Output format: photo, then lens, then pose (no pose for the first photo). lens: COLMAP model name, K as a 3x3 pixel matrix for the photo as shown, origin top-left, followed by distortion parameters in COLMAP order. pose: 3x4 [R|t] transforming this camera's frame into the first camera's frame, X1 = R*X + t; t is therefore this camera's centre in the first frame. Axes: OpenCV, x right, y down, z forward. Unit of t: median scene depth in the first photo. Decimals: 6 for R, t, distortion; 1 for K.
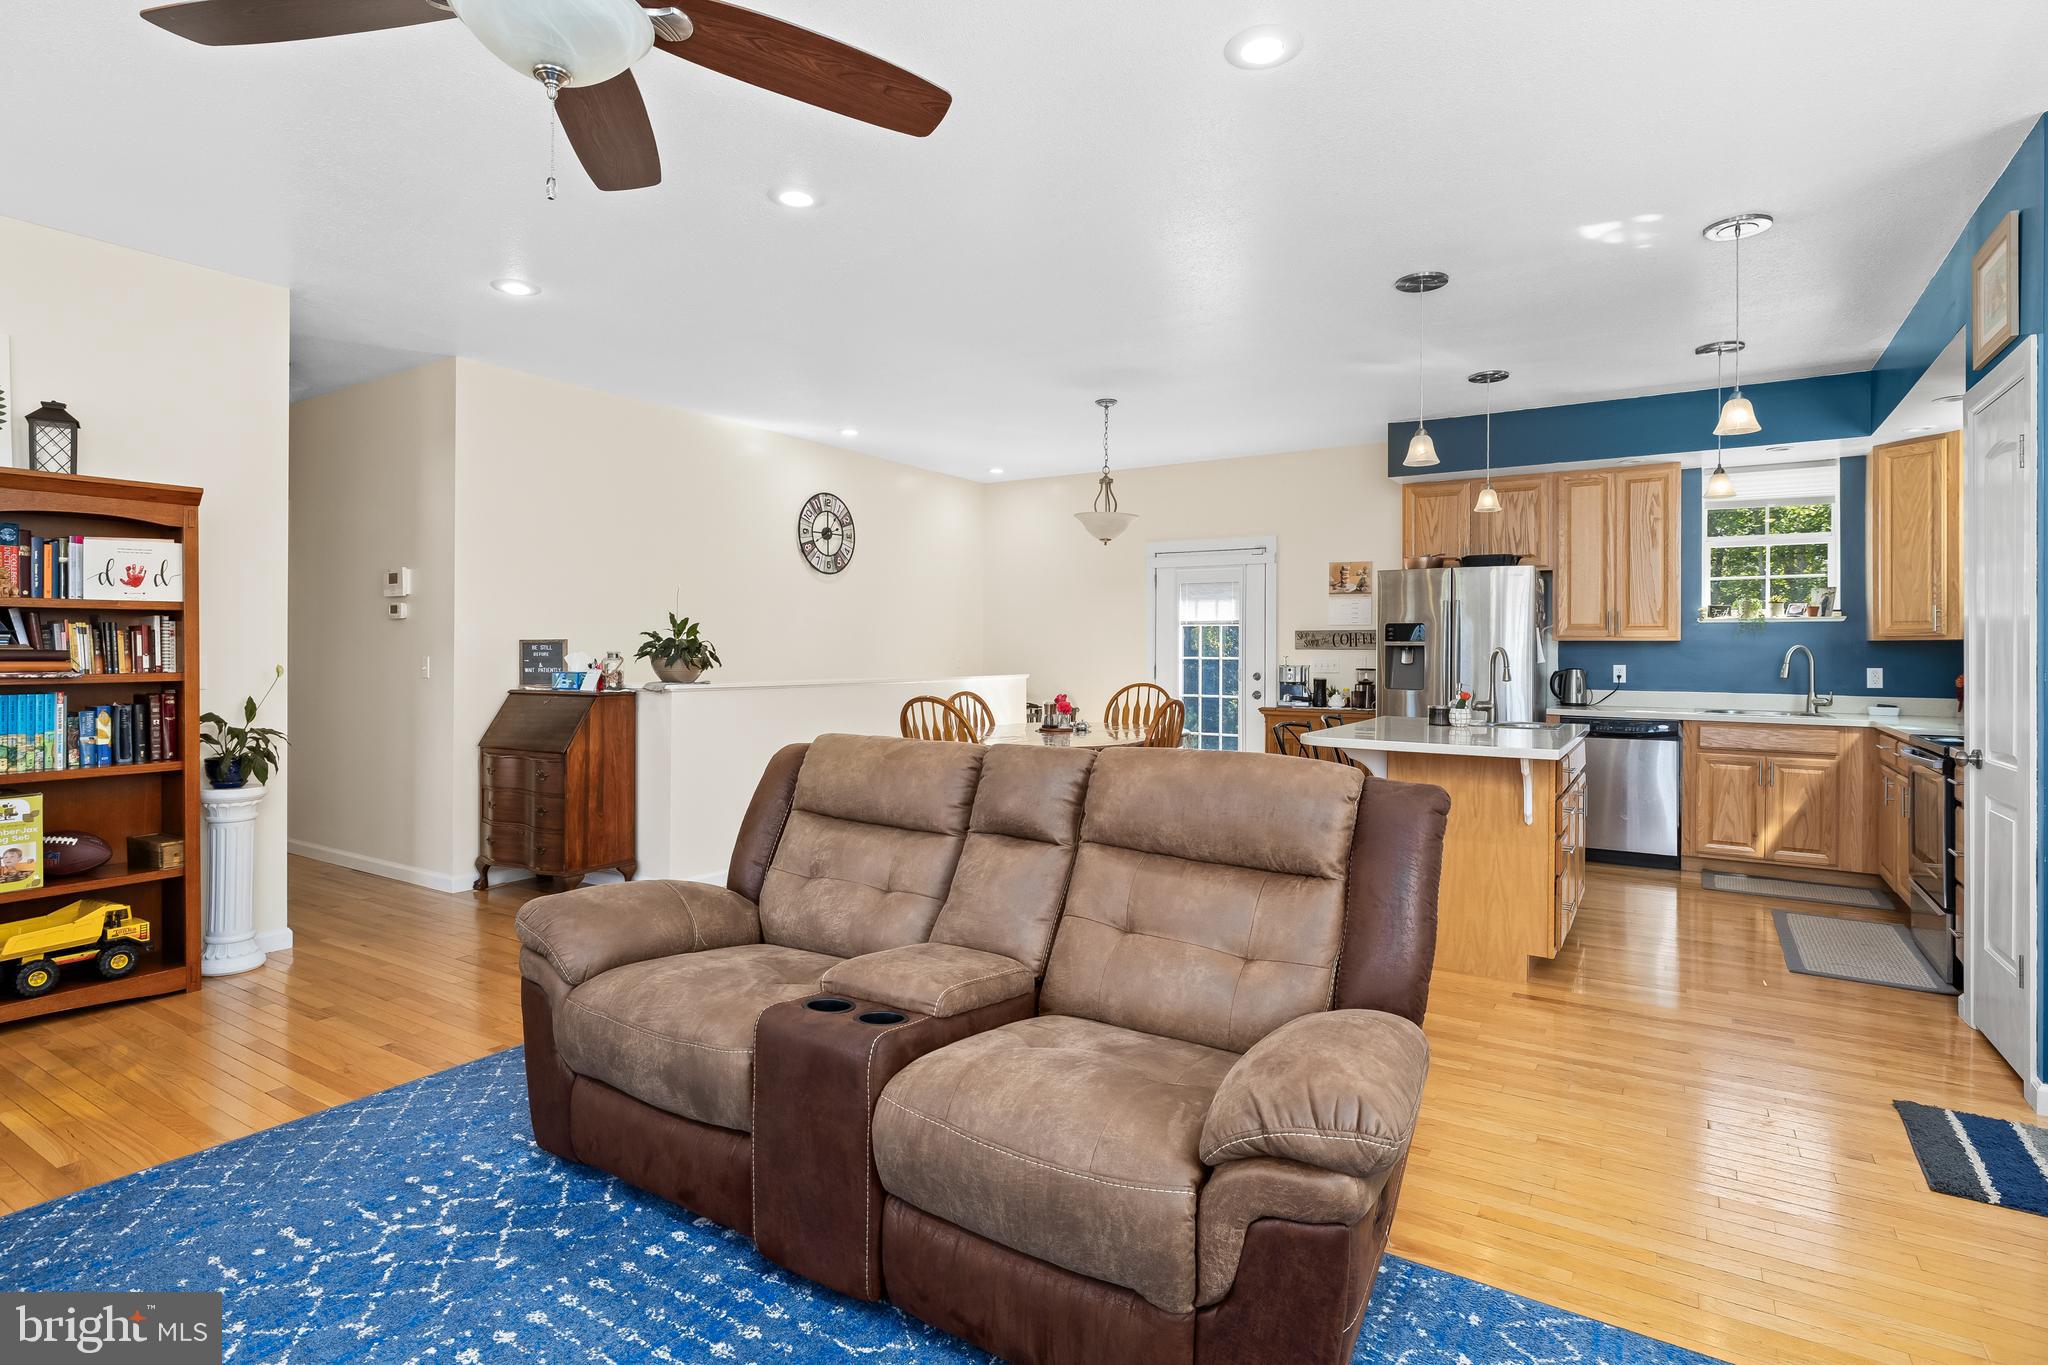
lens RADIAL K [[1033.7, 0, 1009.0], [0, 1033.7, 647.3], [0, 0, 1]] dist [-0.004107, 0.000091]
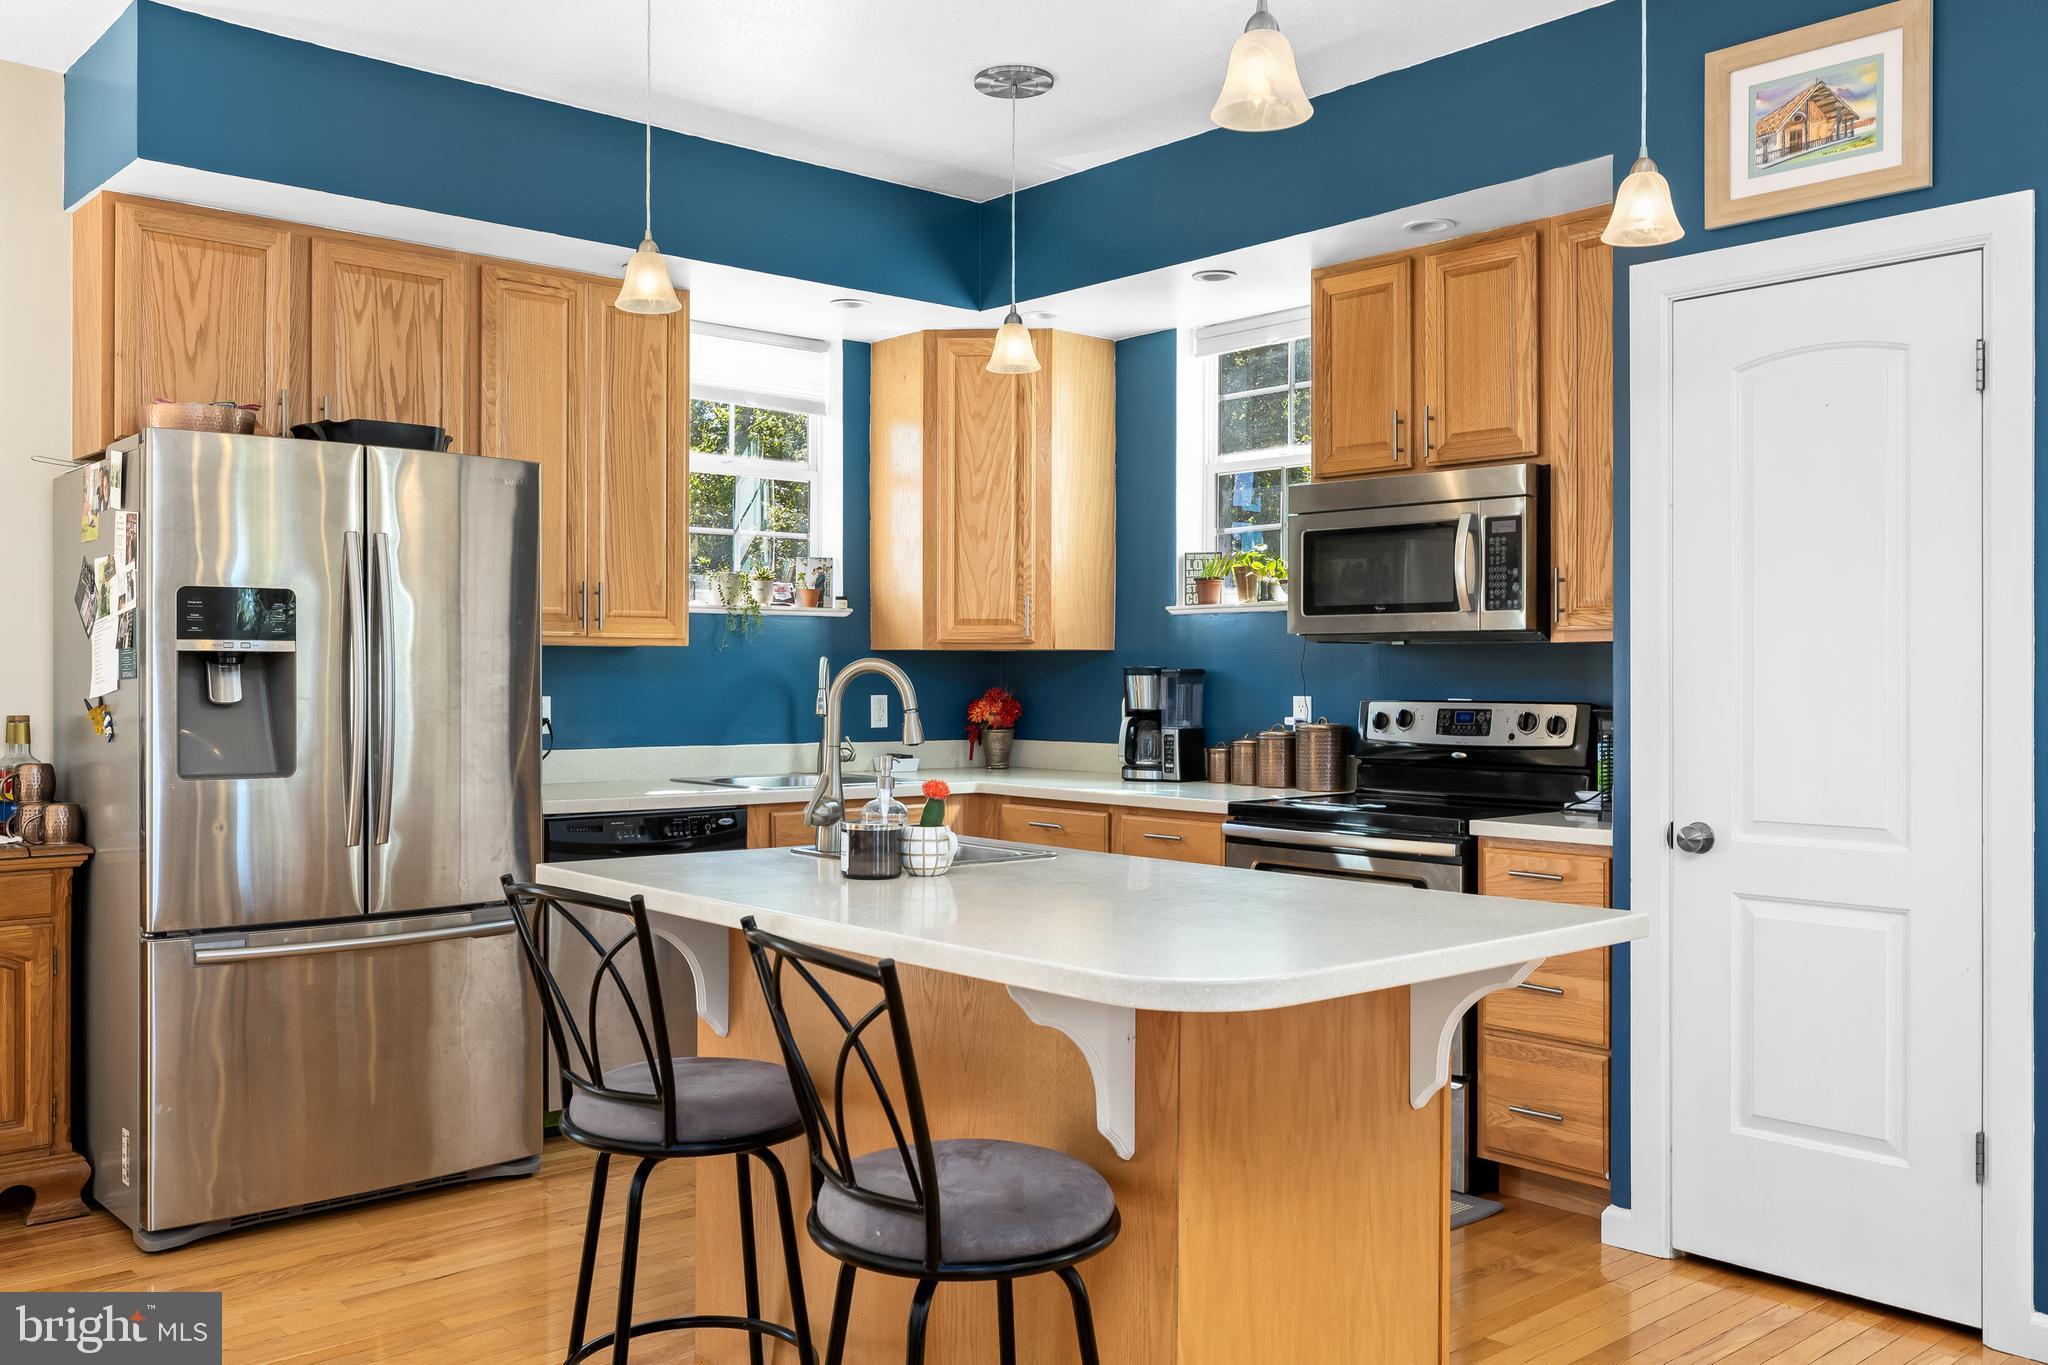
lens RADIAL K [[1714.2, 0, 1019.8], [0, 1714.2, 673.6], [0, 0, 1]] dist [0.001467, 0.002073]
pose [[0.266768, -0.004208, 0.963752, -0.106052], [-0.005101, 0.999970, 0.005778, 0.000996], [-0.963747, -0.006458, 0.266738, 0.594891]]
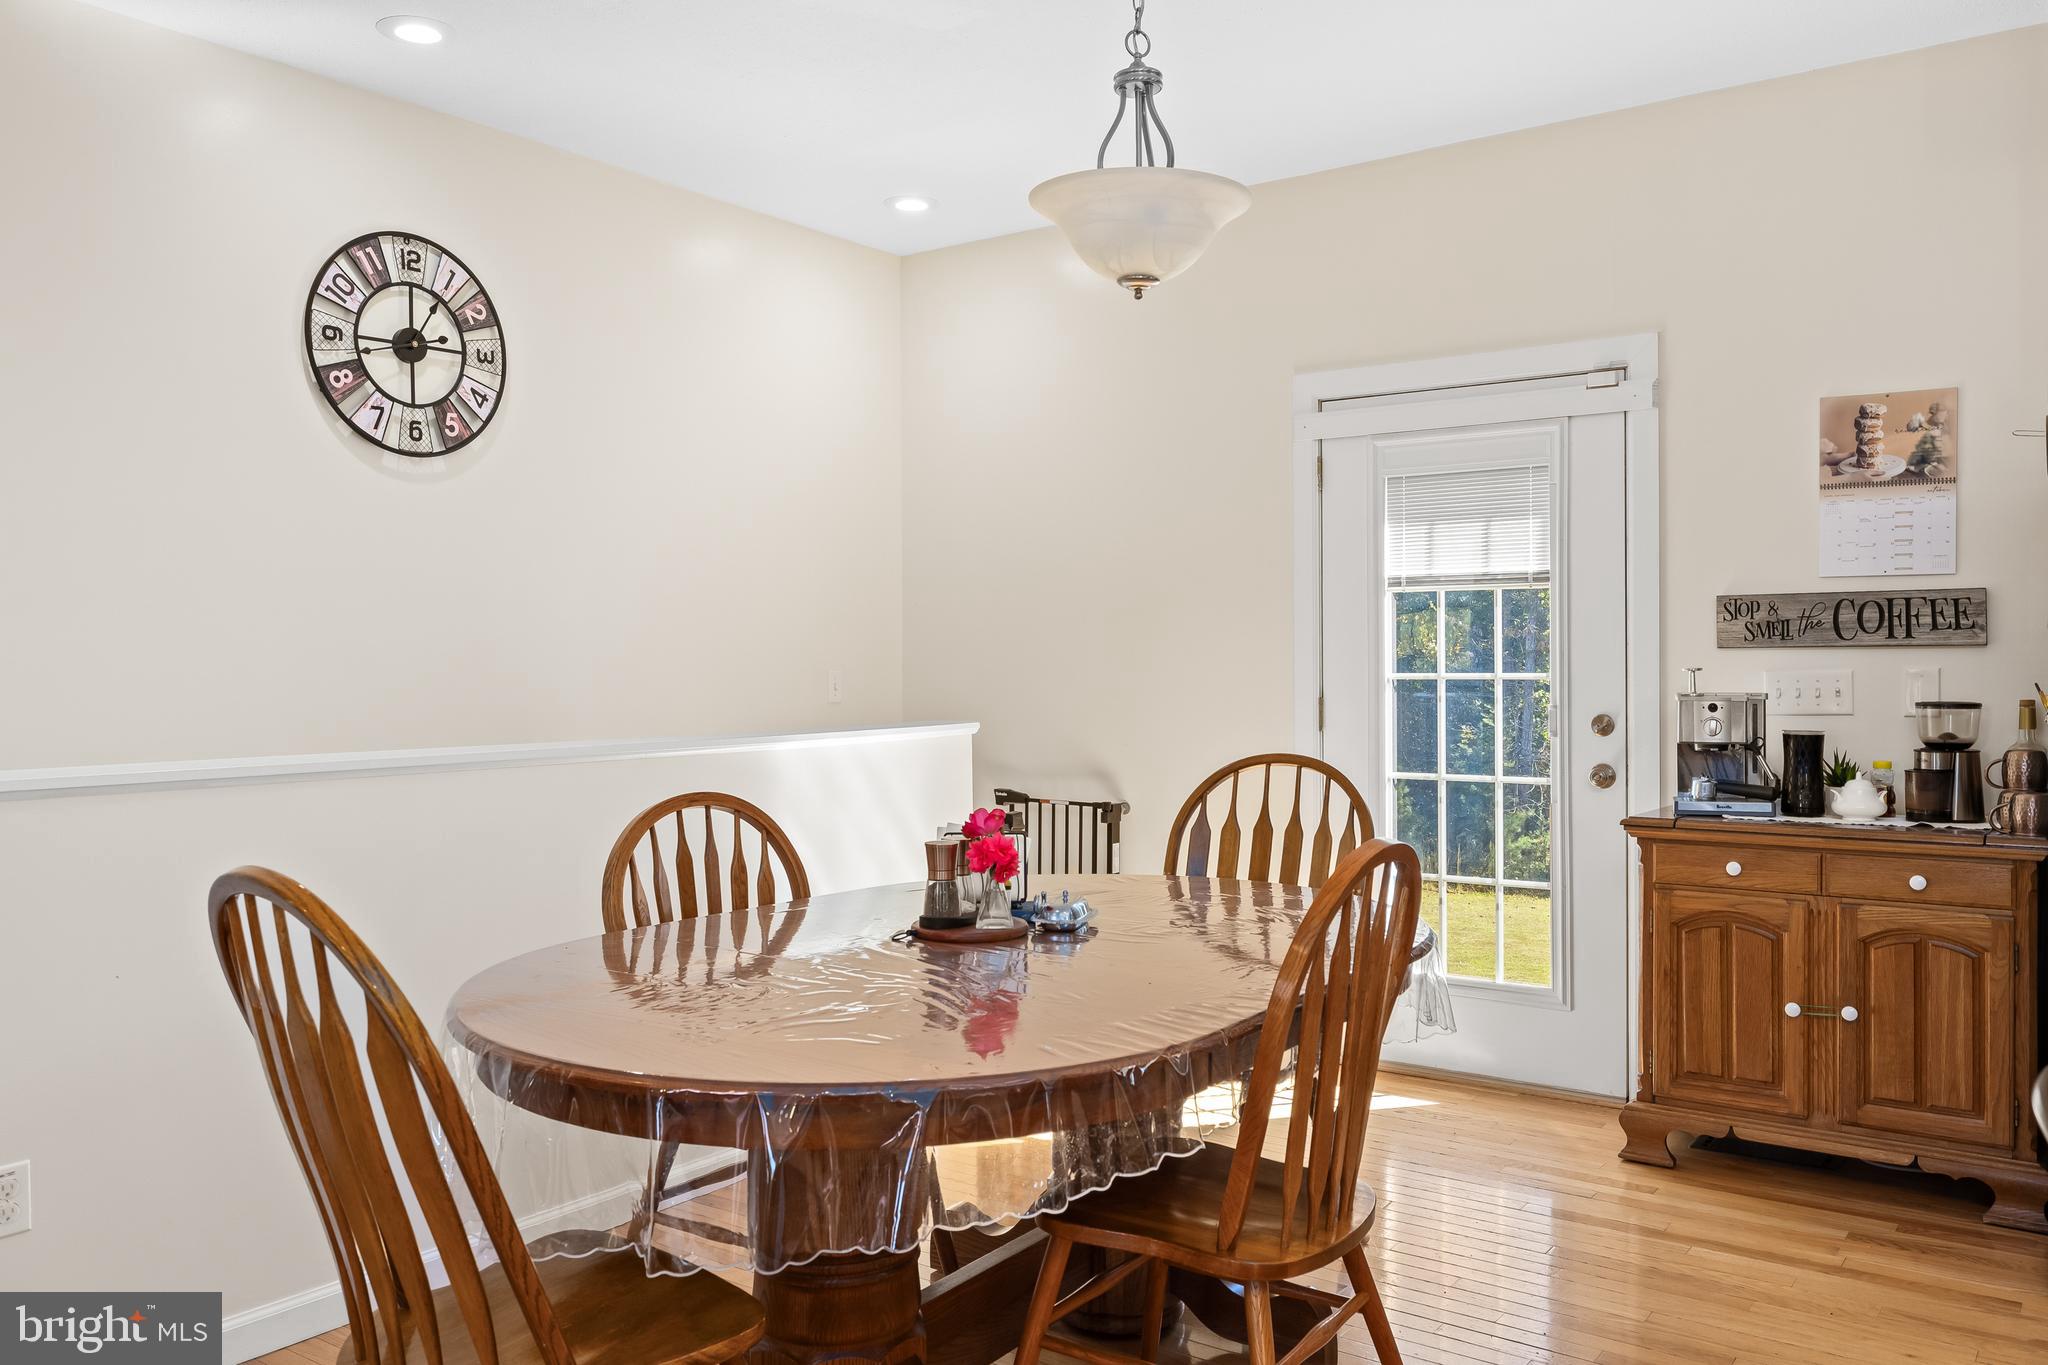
lens RADIAL K [[1599.3, 0, 1025.1], [0, 1599.3, 670.6], [0, 0, 1]] dist [0.001439, -0.001843]
pose [[0.998706, -0.010131, -0.049830, 0.080896], [0.010554, 0.999910, 0.008243, 0.003018], [0.049742, -0.008759, 0.998724, 0.529043]]
